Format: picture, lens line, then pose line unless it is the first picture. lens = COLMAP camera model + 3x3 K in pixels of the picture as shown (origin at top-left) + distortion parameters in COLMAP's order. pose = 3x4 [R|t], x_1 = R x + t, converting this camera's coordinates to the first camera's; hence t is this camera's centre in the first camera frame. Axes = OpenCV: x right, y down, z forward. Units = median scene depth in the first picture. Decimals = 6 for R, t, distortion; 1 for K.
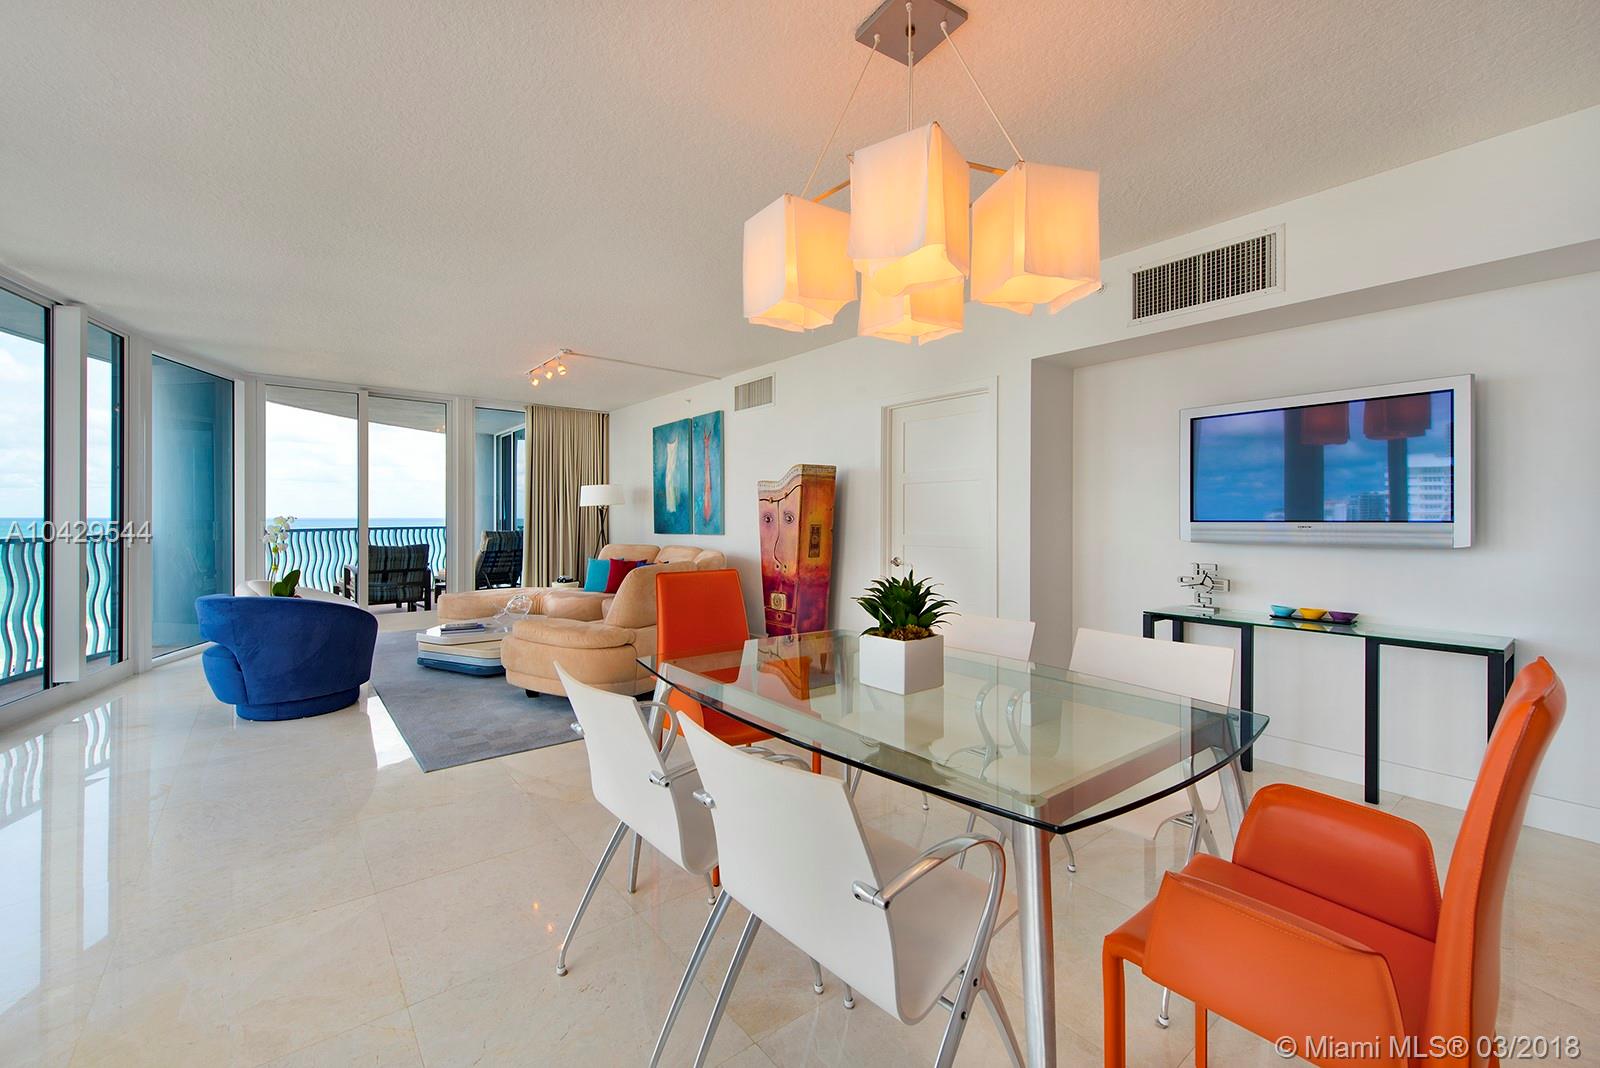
lens RADIAL K [[639.2, 0, 810.2], [0, 639.2, 521.9], [0, 0, 1]] dist [0.008055, -0.001694]
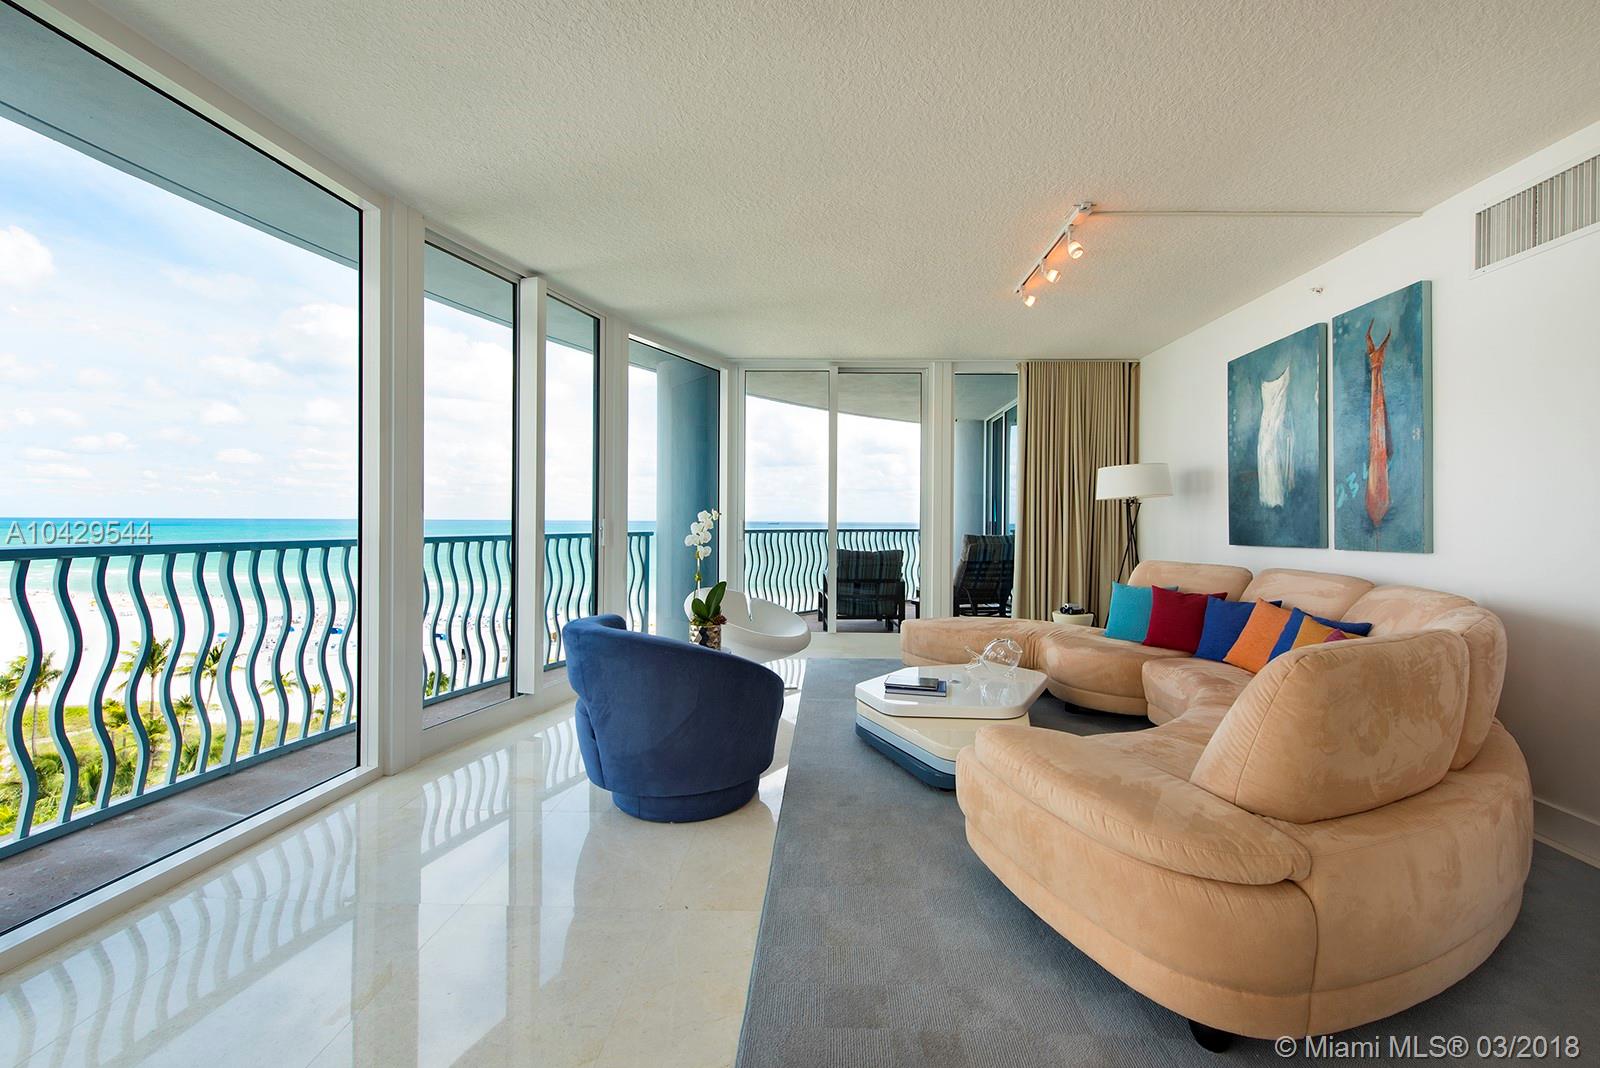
lens RADIAL K [[639.2, 0, 803.8], [0, 639.2, 523.6], [0, 0, 1]] dist [0.008055, -0.001694]
pose [[0.732577, 0.005043, -0.680666, -0.148671], [-0.008583, 0.999961, -0.001829, 0.004000], [0.680630, 0.007182, 0.732592, 0.355542]]
